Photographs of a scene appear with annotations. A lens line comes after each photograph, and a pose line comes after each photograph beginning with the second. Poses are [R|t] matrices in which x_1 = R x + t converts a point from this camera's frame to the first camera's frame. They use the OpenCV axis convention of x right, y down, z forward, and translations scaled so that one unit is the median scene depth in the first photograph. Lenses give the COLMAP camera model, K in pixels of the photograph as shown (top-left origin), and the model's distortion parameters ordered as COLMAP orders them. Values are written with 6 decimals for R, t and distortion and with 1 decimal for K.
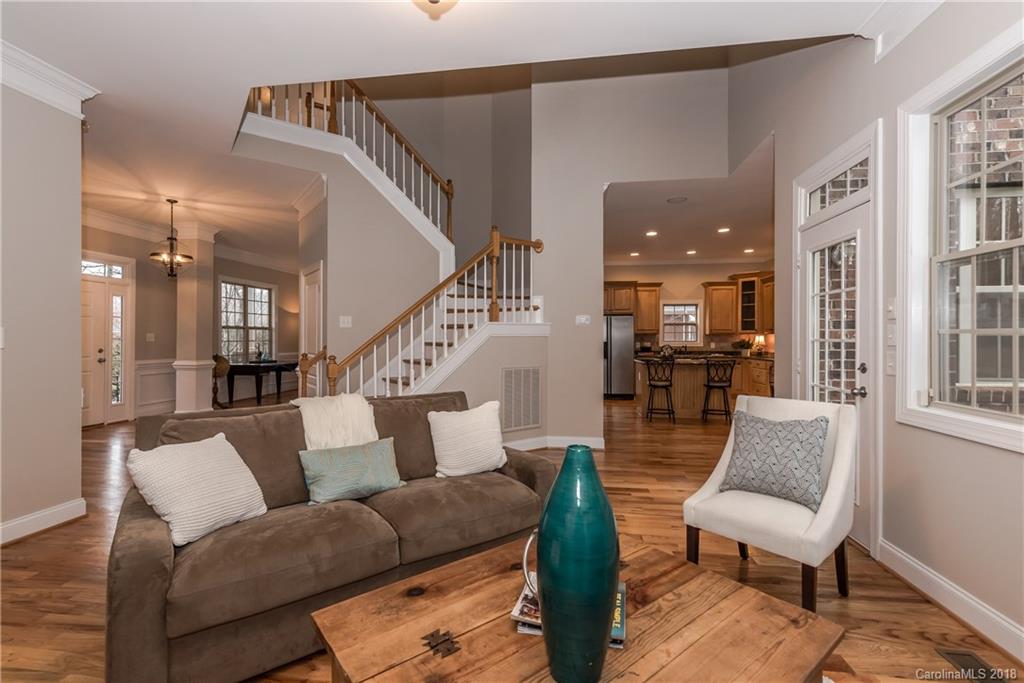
lens RADIAL K [[451.1, 0, 503.4], [0, 451.1, 336.9], [0, 0, 1]] dist [0.001266, 0.000128]
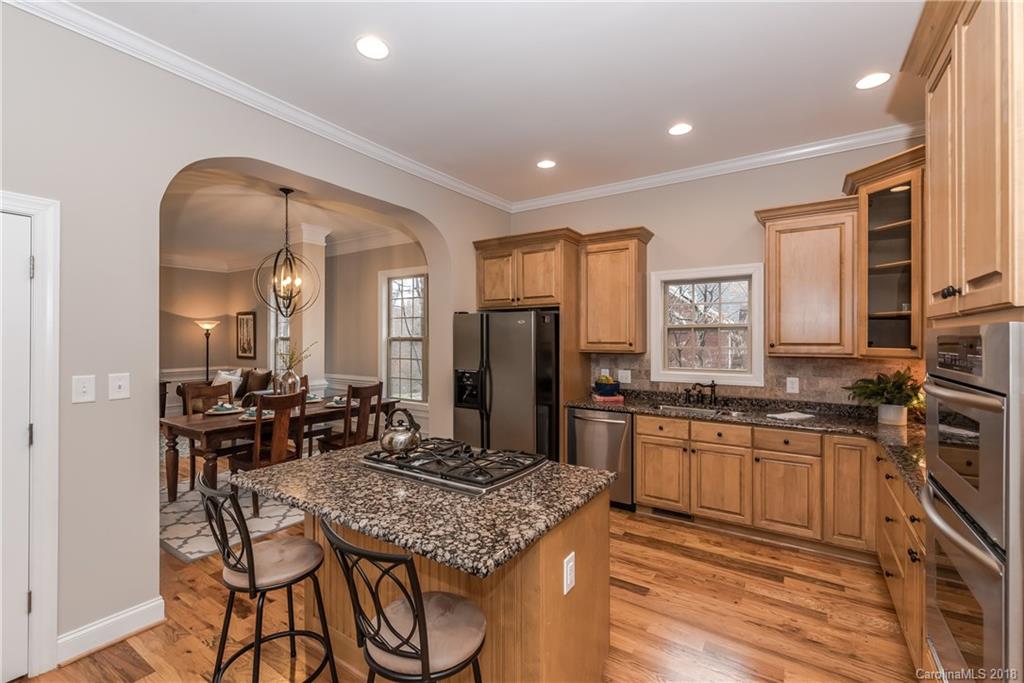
lens RADIAL K [[451.1, 0, 503.4], [0, 451.1, 336.9], [0, 0, 1]] dist [0.001266, 0.000128]
pose [[0.895283, -0.002569, -0.445490, 0.427999], [0.002899, 0.999996, 0.000059, -0.021523], [0.445488, -0.001344, 0.895287, 0.582955]]
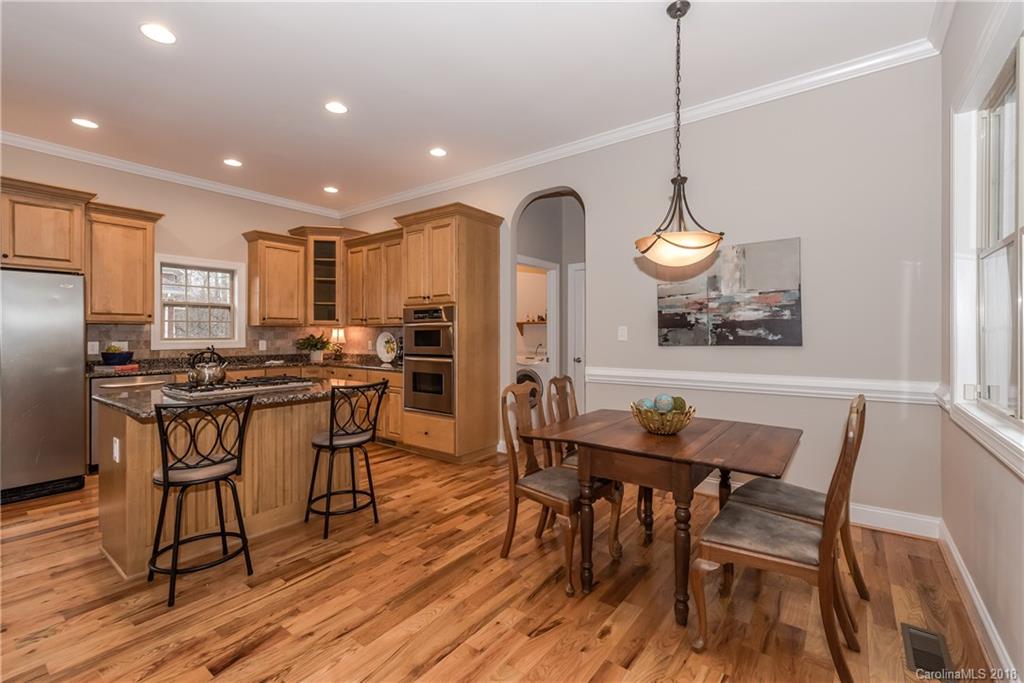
lens RADIAL K [[451.1, 0, 503.4], [0, 451.1, 336.9], [0, 0, 1]] dist [0.001266, 0.000128]
pose [[0.500664, -0.005499, 0.865624, 0.123405], [-0.004485, 0.999950, 0.008946, 0.001706], [-0.865630, -0.008361, 0.500615, 0.458743]]
